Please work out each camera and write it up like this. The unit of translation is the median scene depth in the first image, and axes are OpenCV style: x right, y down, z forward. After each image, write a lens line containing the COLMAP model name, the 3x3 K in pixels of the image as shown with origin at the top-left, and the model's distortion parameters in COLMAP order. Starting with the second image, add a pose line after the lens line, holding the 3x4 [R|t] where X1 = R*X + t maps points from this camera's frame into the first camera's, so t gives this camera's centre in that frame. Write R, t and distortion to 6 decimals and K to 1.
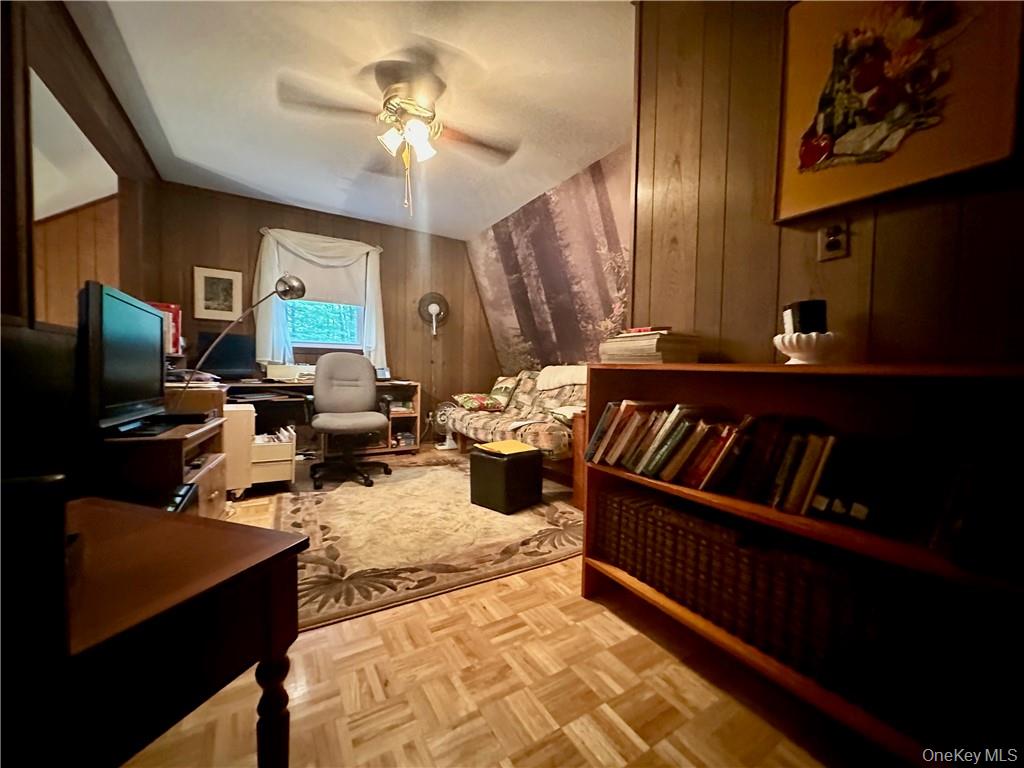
lens RADIAL K [[409.2, 0, 510.5], [0, 409.2, 383.5], [0, 0, 1]] dist [-0.002005, 0.000967]
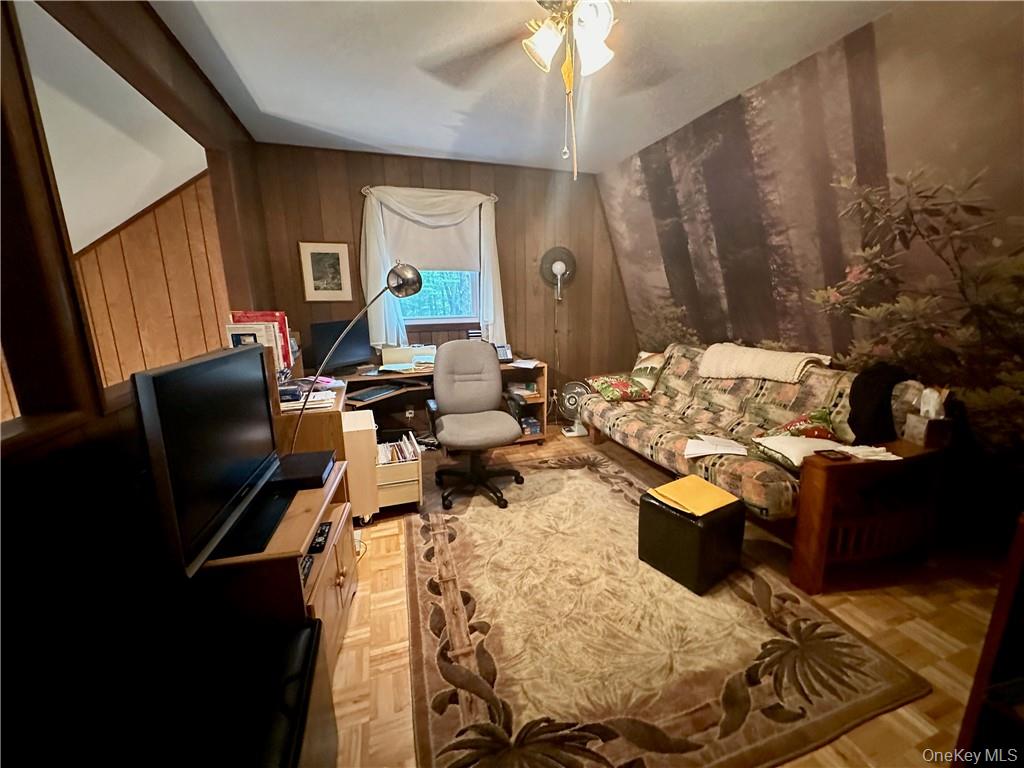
lens RADIAL K [[409.2, 0, 511.2], [0, 409.2, 383.3], [0, 0, 1]] dist [-0.002005, 0.000967]
pose [[0.974760, 0.015167, -0.222740, -0.132873], [0.024140, 0.984680, 0.172689, -0.138480], [0.221947, -0.173708, 0.959461, 0.214848]]
